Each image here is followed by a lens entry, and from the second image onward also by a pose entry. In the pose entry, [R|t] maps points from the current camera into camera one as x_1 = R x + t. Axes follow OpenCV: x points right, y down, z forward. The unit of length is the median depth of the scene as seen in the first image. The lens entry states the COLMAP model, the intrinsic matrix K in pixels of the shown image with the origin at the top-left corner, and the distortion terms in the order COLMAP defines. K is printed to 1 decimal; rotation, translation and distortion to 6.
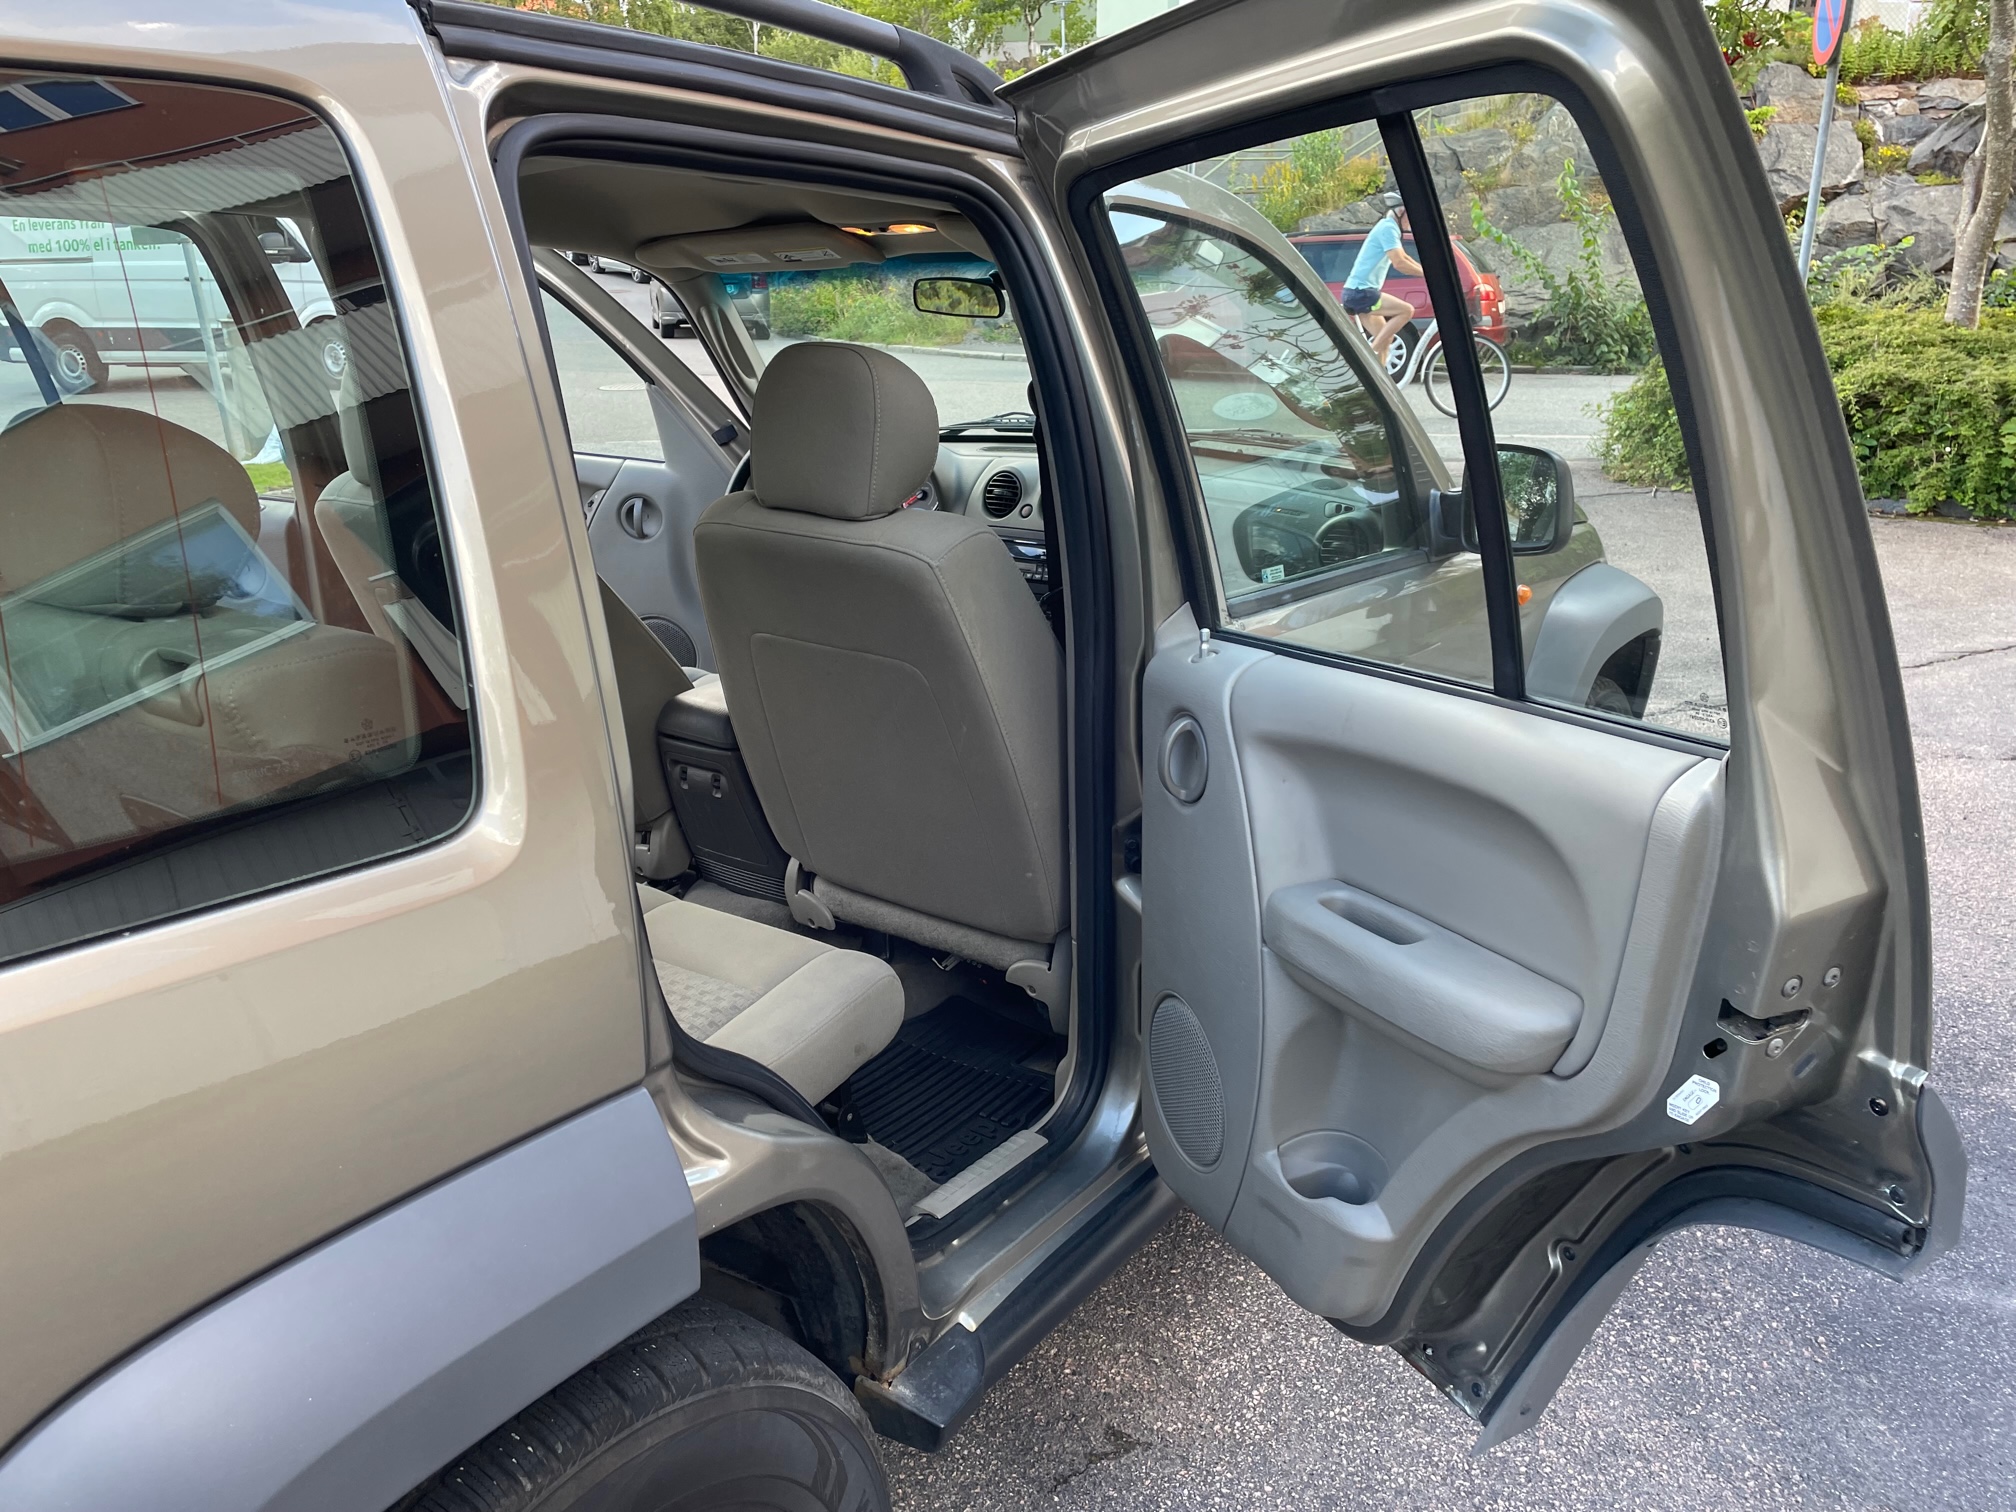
lens RADIAL K [[1544.3, 0, 1008.0], [0, 1544.3, 756.0], [0, 0, 1]] dist [0.107078, -0.130223]
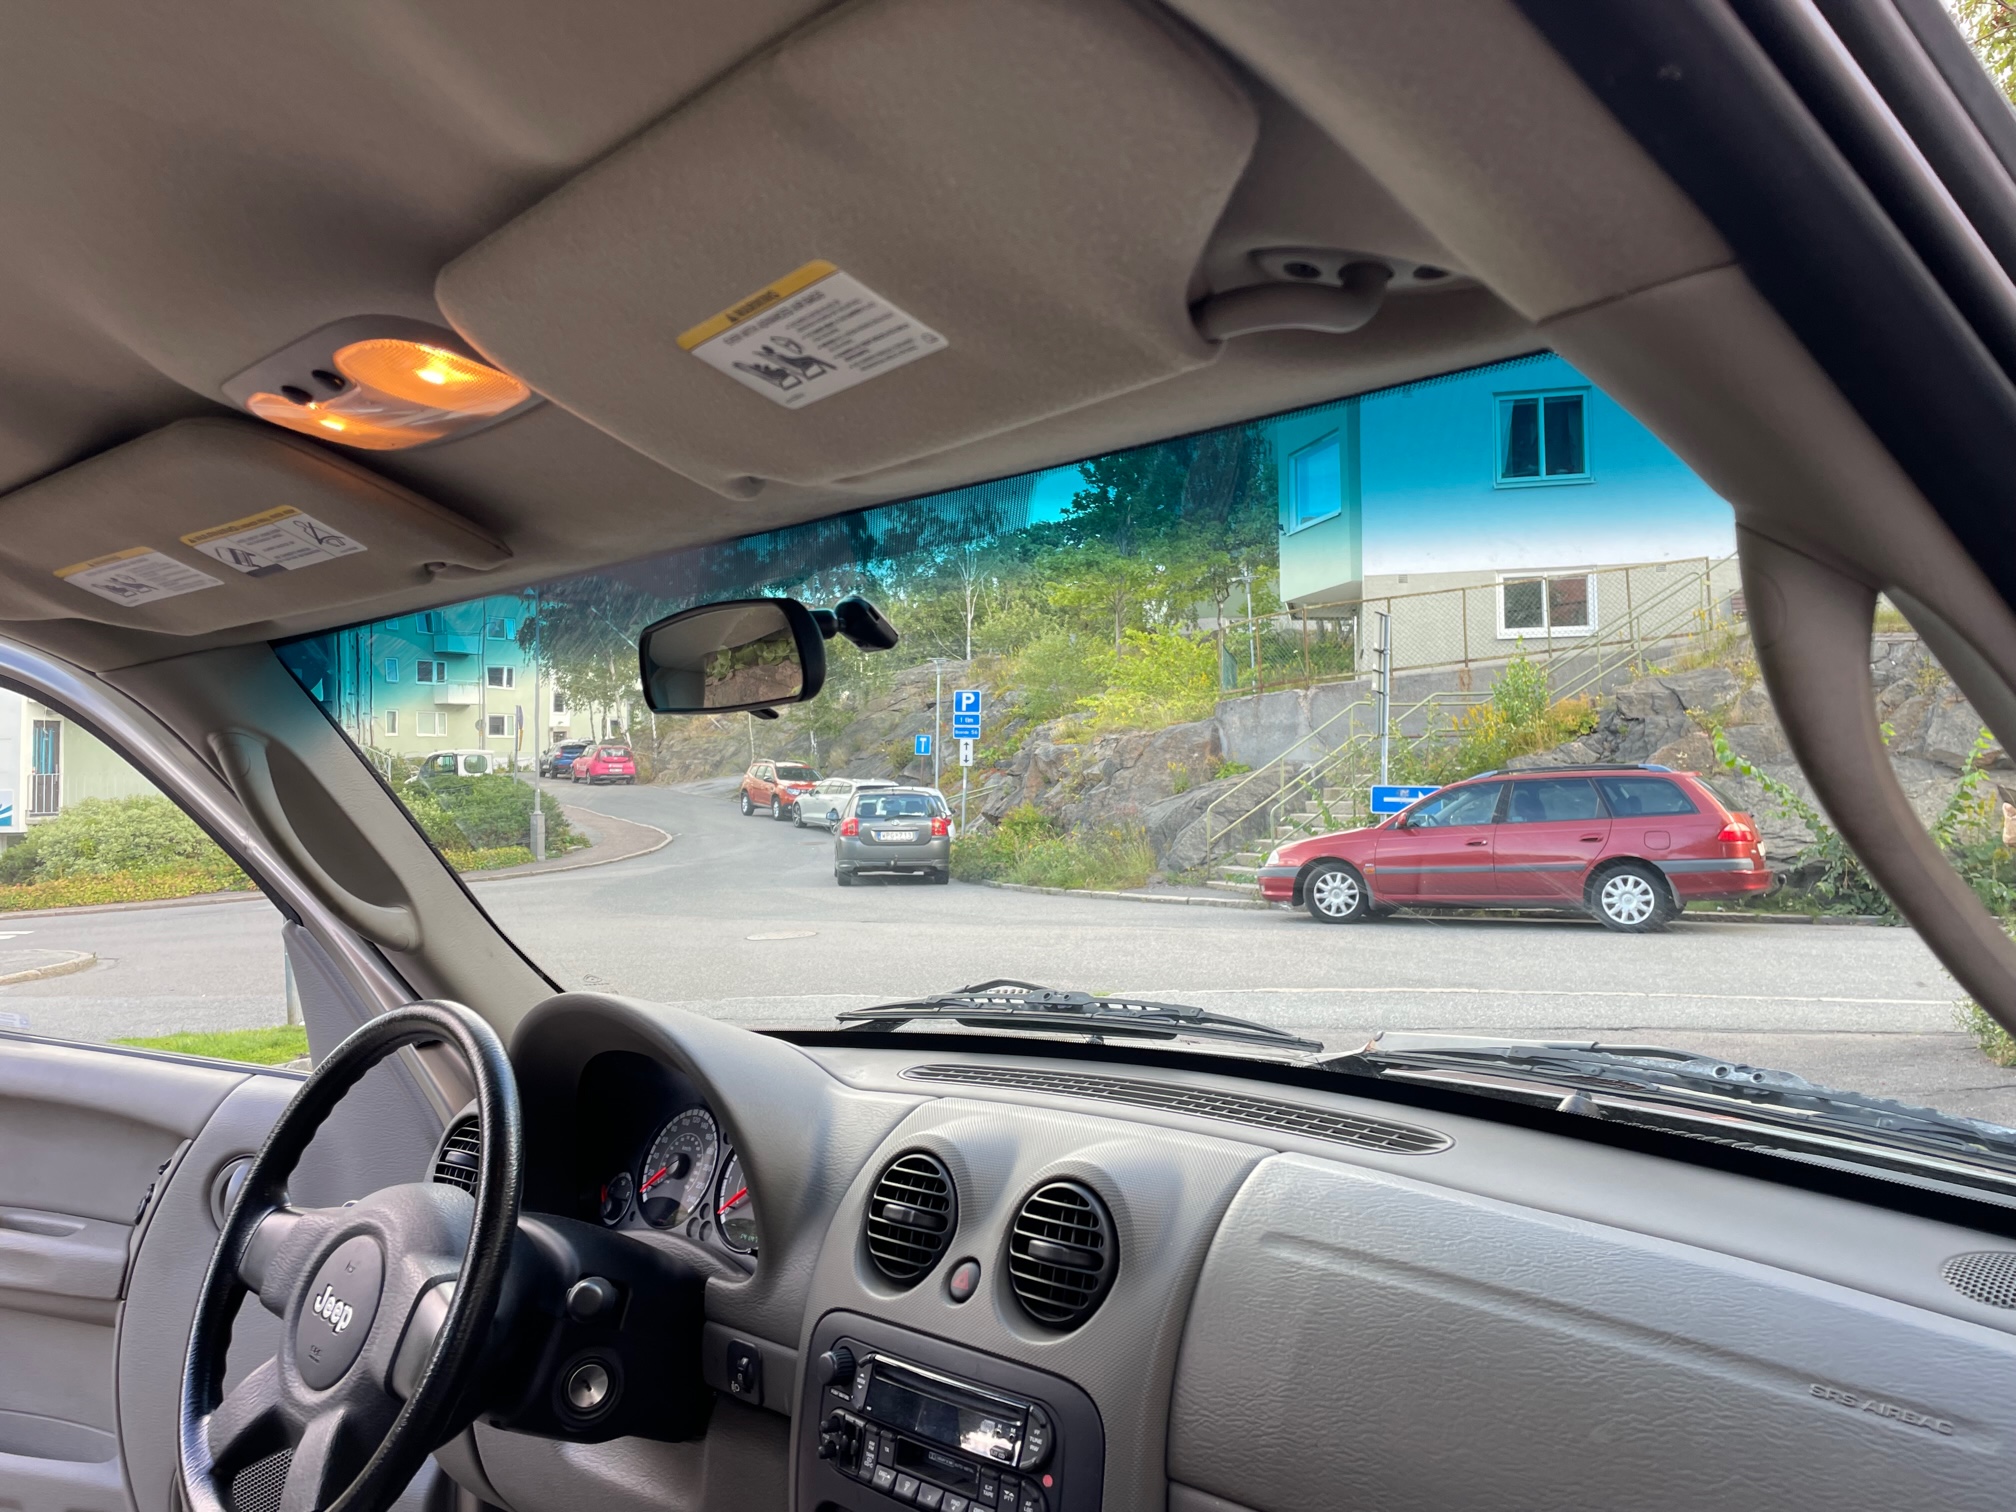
lens RADIAL K [[1517.9, 0, 1031.9], [0, 1517.9, 727.0], [0, 0, 1]] dist [0.086771, -0.104596]
pose [[0.993030, -0.015838, -0.116791, 0.014818], [-0.027292, 0.933096, -0.358591, -0.033377], [0.114656, 0.359279, 0.926160, 0.143631]]
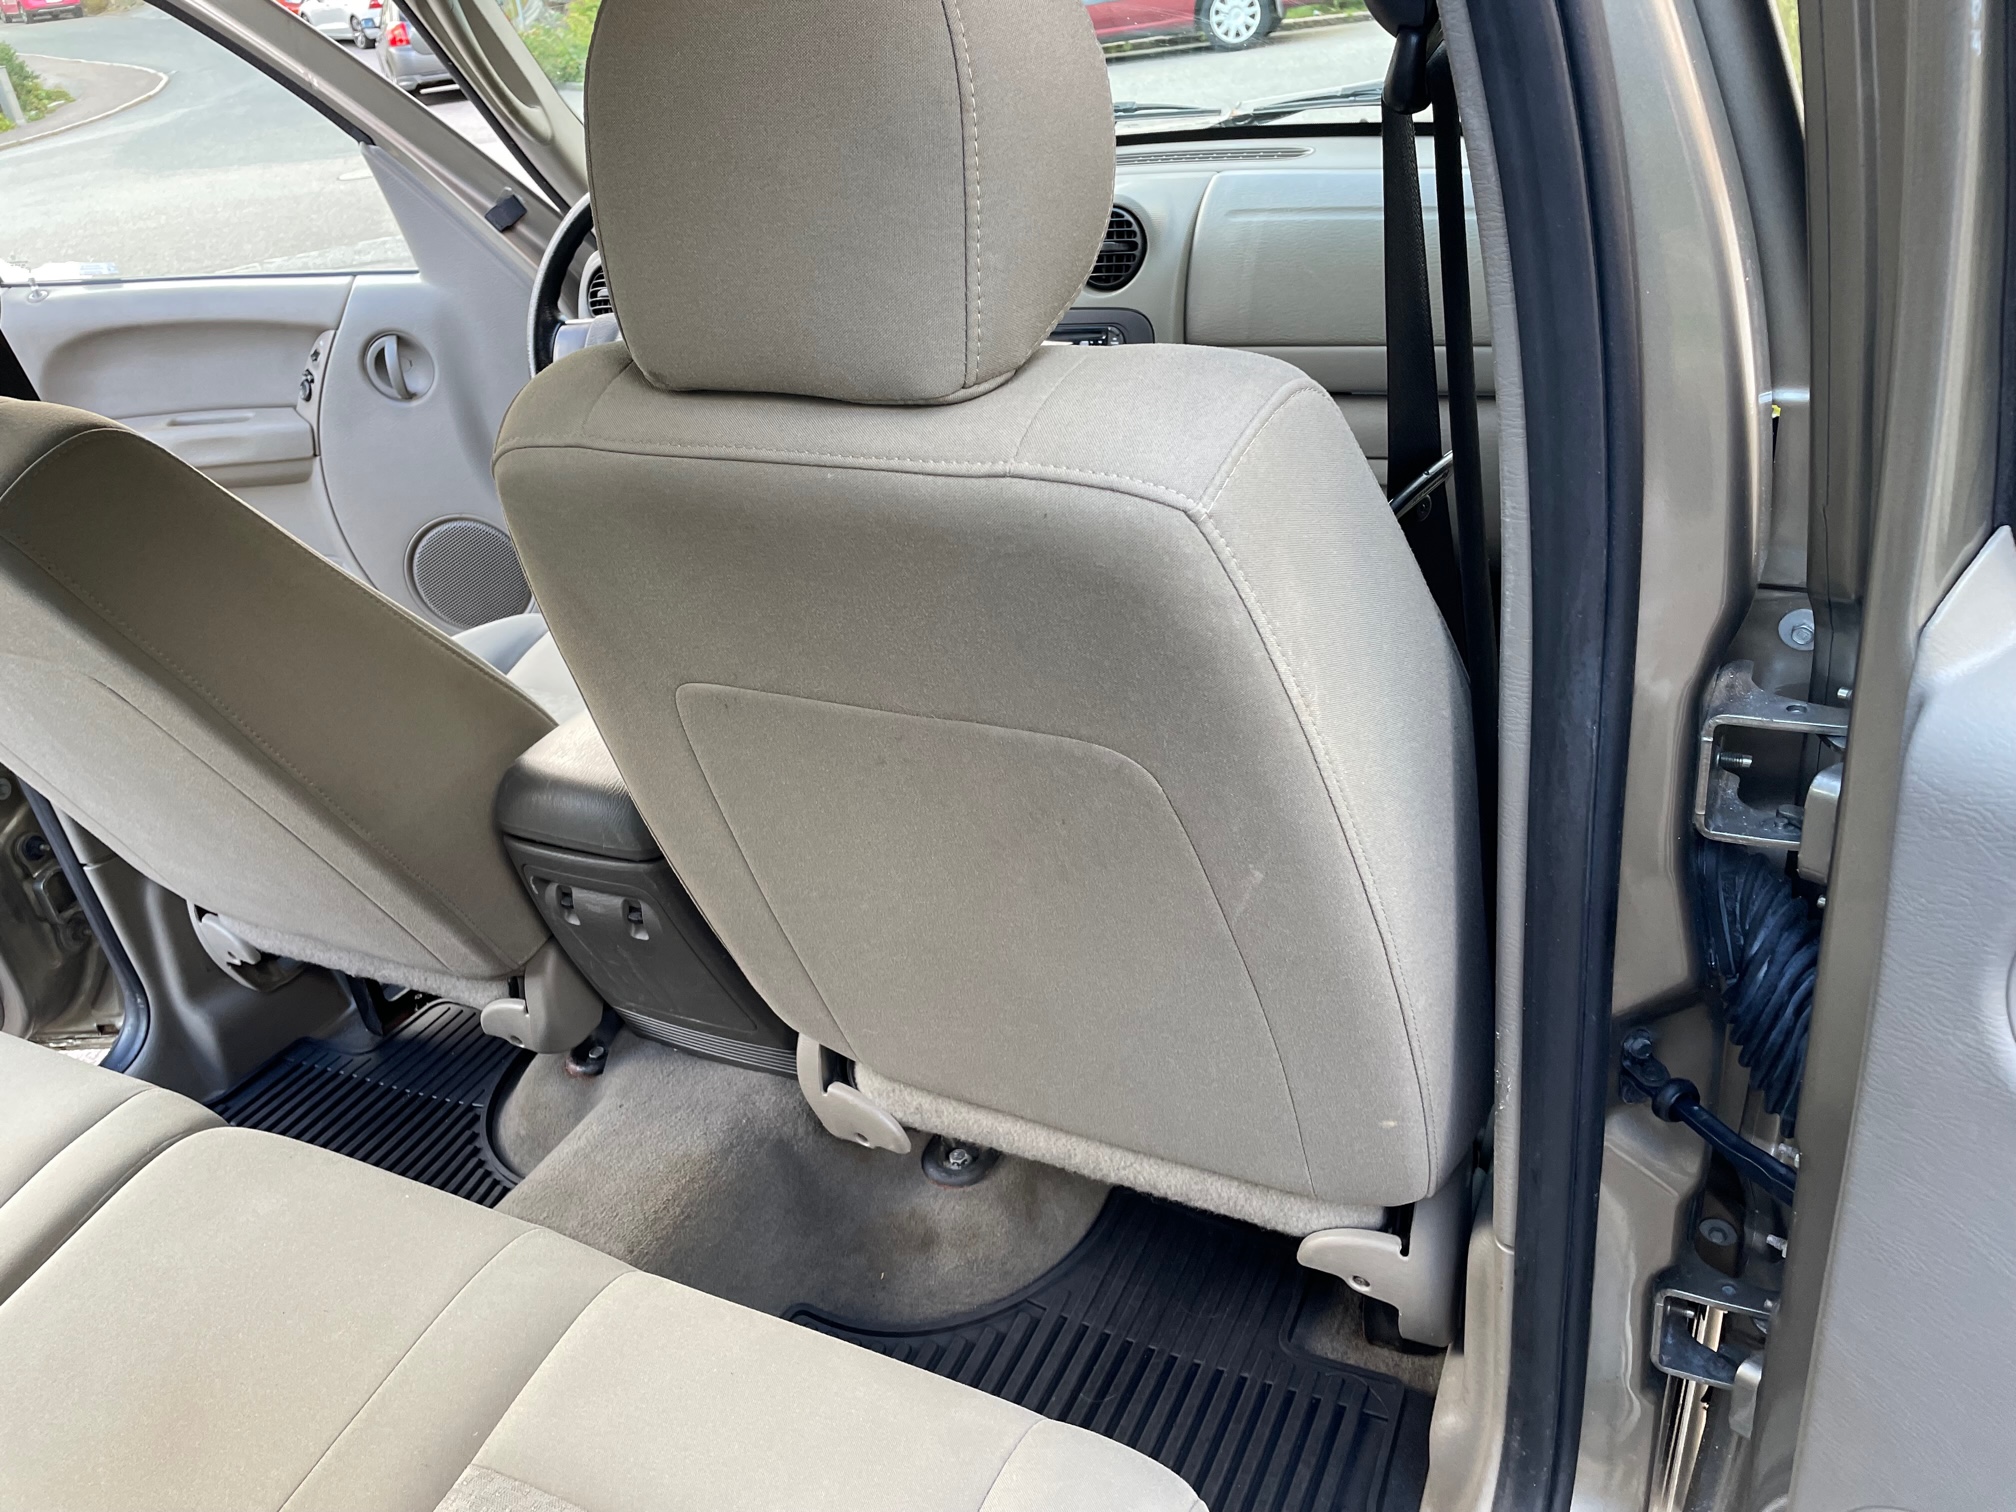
lens RADIAL K [[1525.7, 0, 983.4], [0, 1525.7, 765.4], [0, 0, 1]] dist [0.100656, -0.119442]
pose [[0.985316, -0.160457, 0.058360, -0.016896], [0.148405, 0.973858, 0.171976, -0.018053], [-0.084429, -0.160790, 0.983371, 0.087669]]
